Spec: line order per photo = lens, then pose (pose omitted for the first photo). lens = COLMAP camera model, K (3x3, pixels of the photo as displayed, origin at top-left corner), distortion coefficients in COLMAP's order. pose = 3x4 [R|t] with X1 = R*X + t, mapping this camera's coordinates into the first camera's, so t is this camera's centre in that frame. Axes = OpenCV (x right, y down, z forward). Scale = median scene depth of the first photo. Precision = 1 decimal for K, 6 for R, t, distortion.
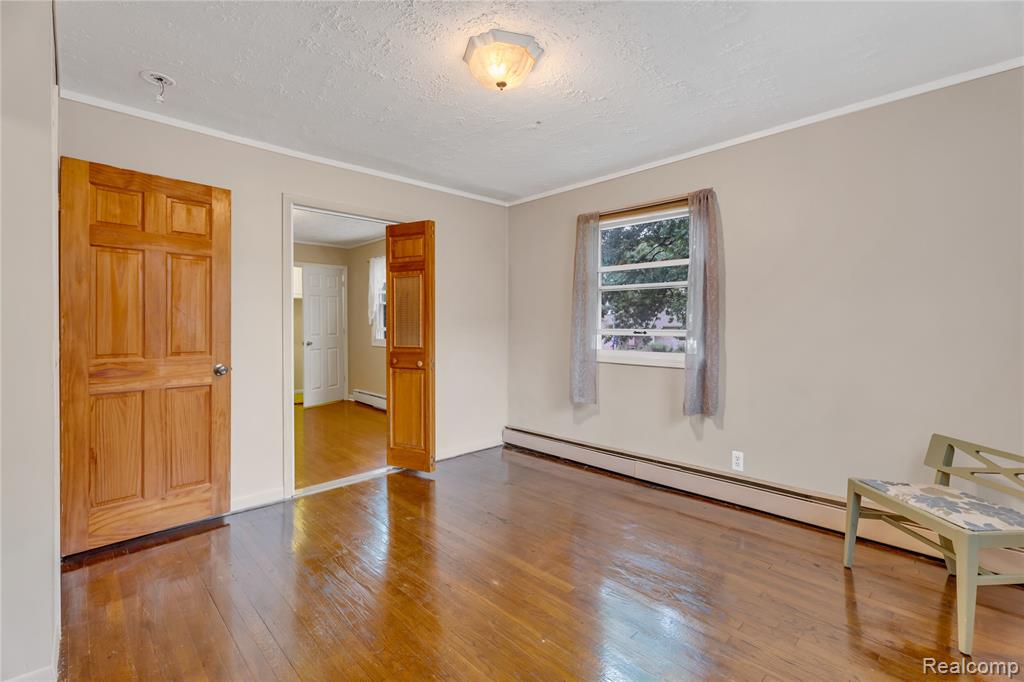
lens RADIAL K [[448.8, 0, 513.4], [0, 448.8, 329.8], [0, 0, 1]] dist [-0.000662, 0.000021]
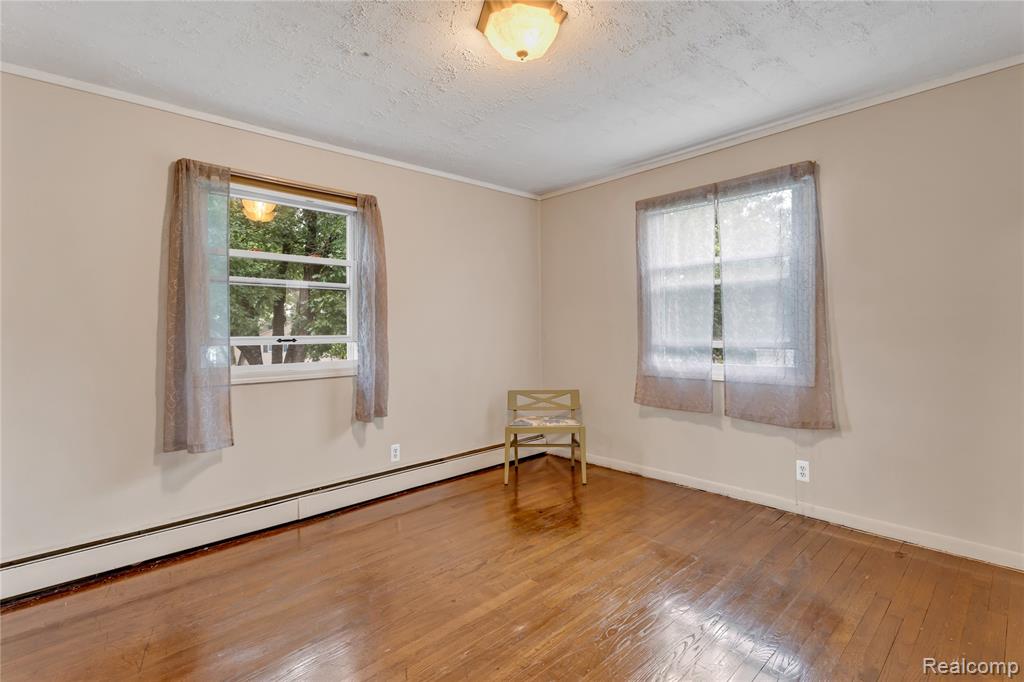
lens RADIAL K [[469.8, 0, 513.5], [0, 469.8, 332.8], [0, 0, 1]] dist [-0.001736, -0.000259]
pose [[0.041562, -0.013773, 0.999041, -0.608089], [0.023639, 0.999639, 0.012798, -0.009653], [-0.998856, 0.023085, 0.041873, 0.627400]]
